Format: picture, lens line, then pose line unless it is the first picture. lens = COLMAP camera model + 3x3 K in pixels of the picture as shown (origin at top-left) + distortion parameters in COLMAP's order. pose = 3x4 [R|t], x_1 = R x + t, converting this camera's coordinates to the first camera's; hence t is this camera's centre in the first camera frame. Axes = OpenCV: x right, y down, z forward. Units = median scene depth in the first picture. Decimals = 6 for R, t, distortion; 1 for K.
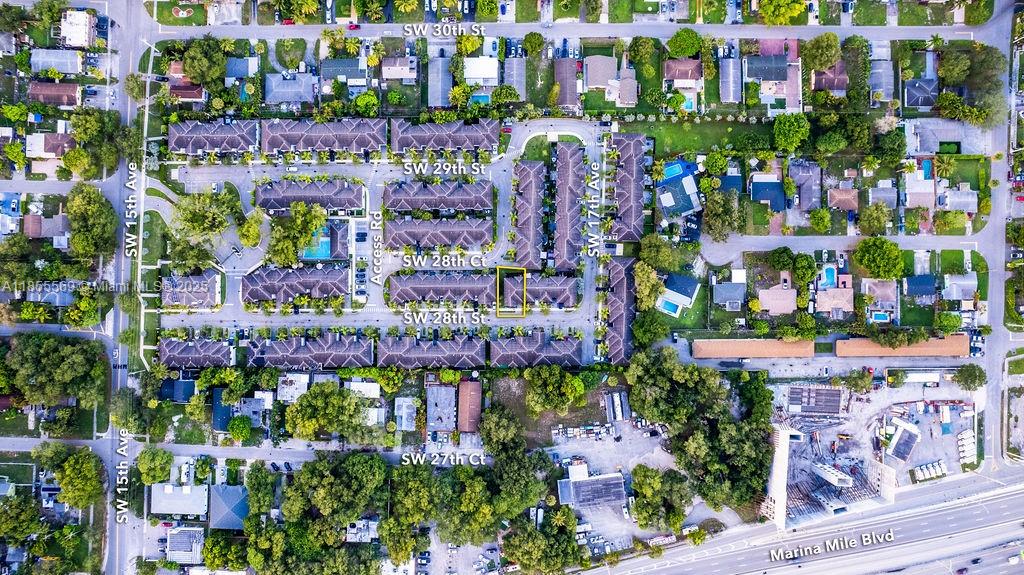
lens RADIAL K [[655.4, 0, 512.0], [0, 655.4, 287.5], [0, 0, 1]] dist [-0.061851, 0.055644]
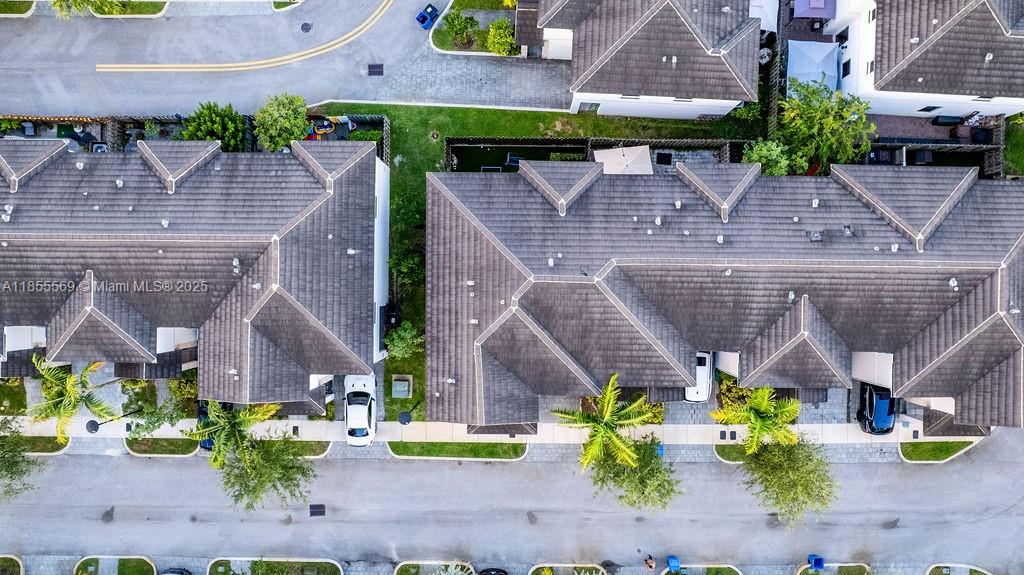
lens RADIAL K [[655.4, 0, 512.0], [0, 655.4, 287.5], [0, 0, 1]] dist [-0.061851, 0.055644]
pose [[0.999913, 0.012858, -0.003107, 0.002971], [-0.012814, 0.999826, 0.013574, 0.003561], [0.003281, -0.013533, 0.999903, 0.878025]]
